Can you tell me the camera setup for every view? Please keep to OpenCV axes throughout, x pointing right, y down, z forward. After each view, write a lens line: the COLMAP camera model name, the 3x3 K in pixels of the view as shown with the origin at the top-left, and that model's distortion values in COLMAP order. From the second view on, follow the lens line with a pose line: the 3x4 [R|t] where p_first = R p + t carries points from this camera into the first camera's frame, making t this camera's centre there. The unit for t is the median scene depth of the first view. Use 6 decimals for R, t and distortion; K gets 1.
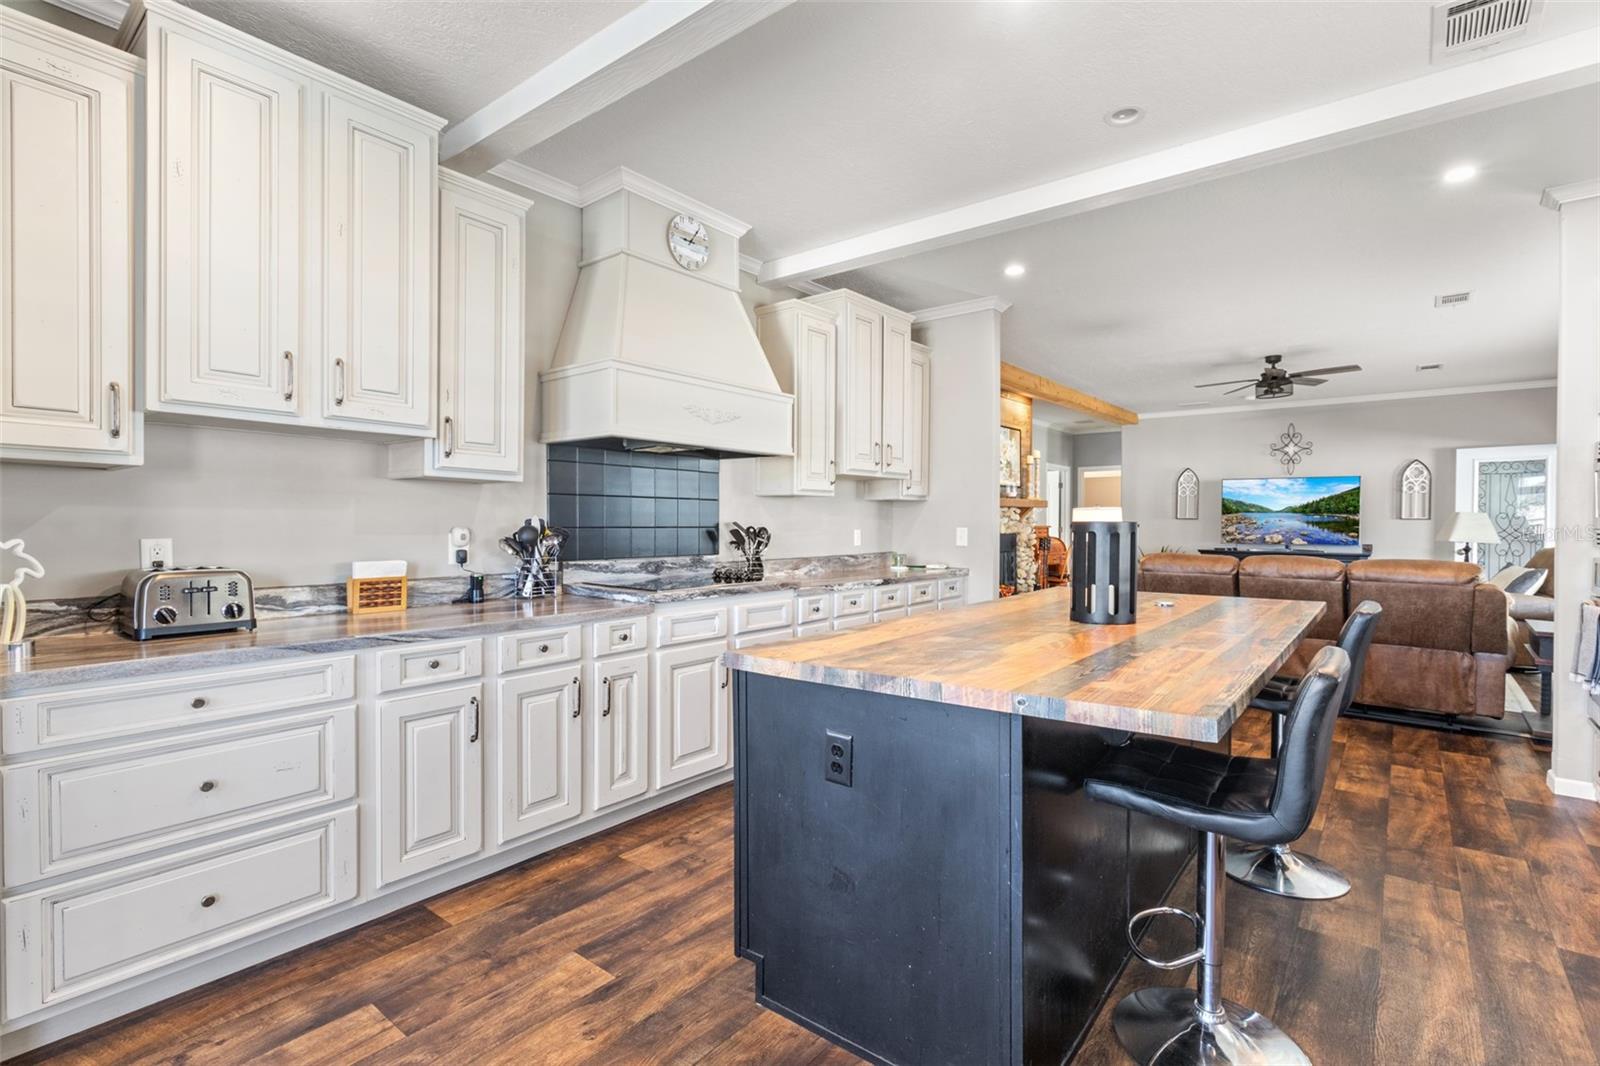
lens RADIAL K [[745.6, 0, 800.0], [0, 745.6, 533.0], [0, 0, 1]] dist [0.000329, 0.000222]
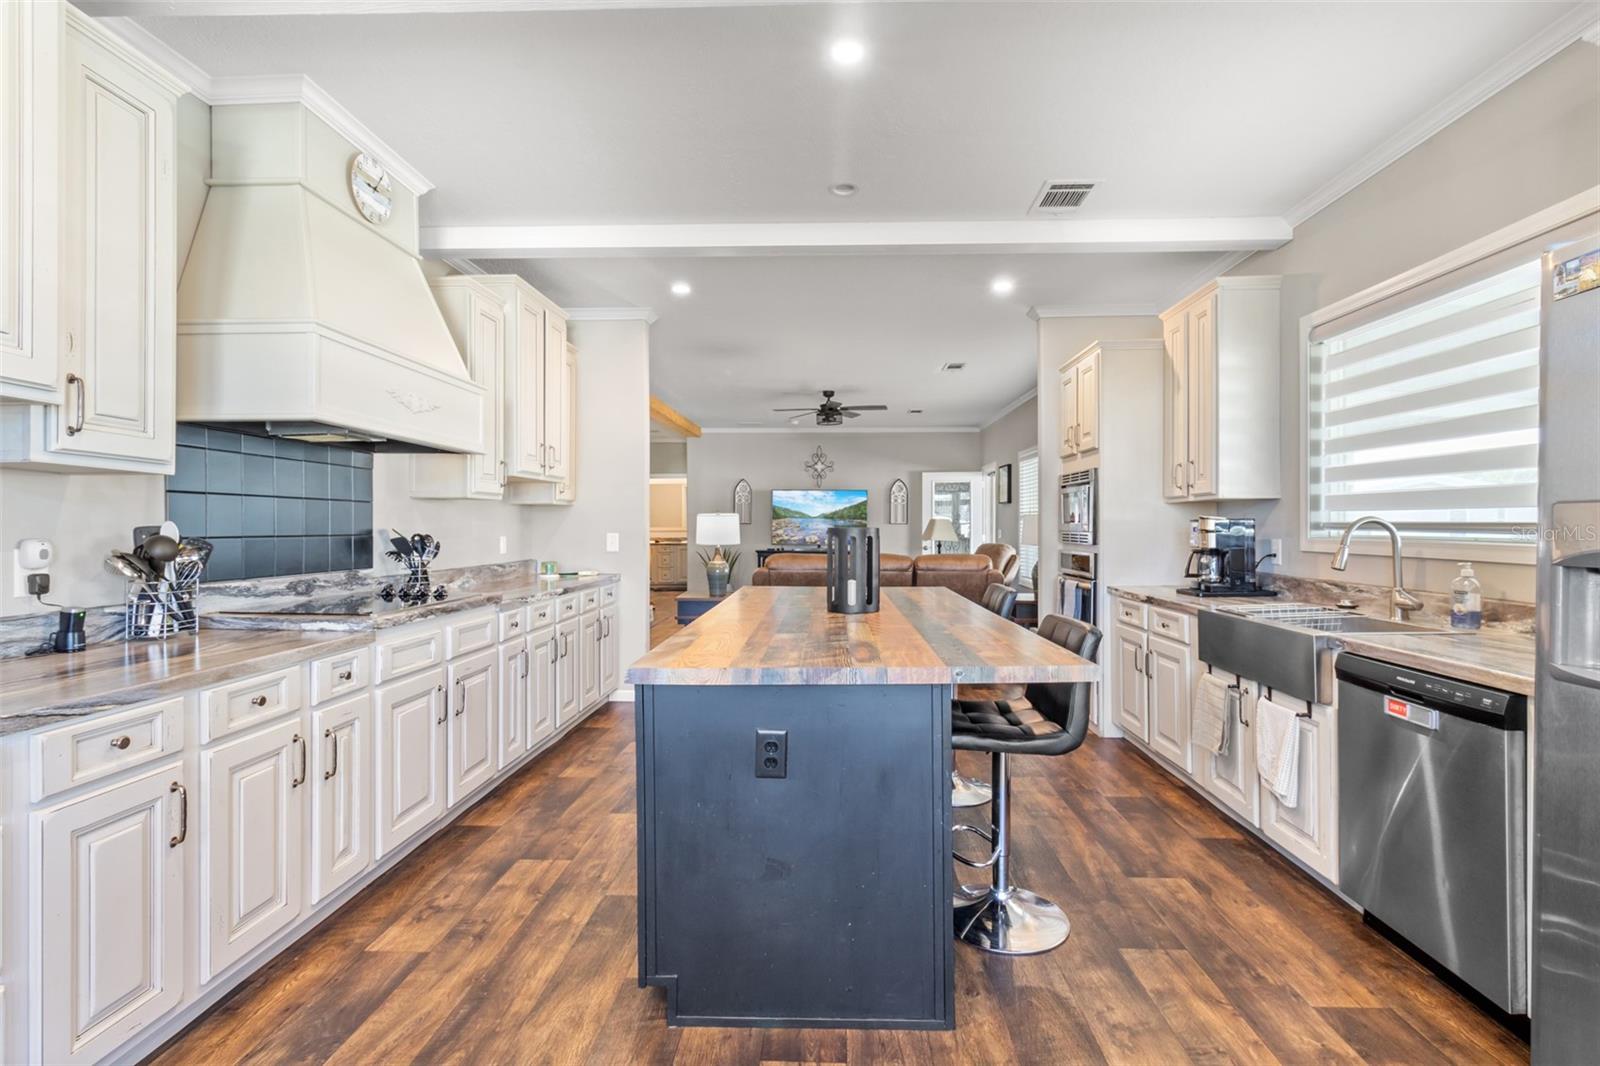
lens RADIAL K [[755.2, 0, 803.6], [0, 755.2, 528.3], [0, 0, 1]] dist [0.000883, 0.000221]
pose [[0.803863, -0.004286, 0.594799, -0.221576], [0.011229, 0.999905, -0.007970, -0.003281], [-0.594709, 0.013085, 0.803835, 0.043952]]
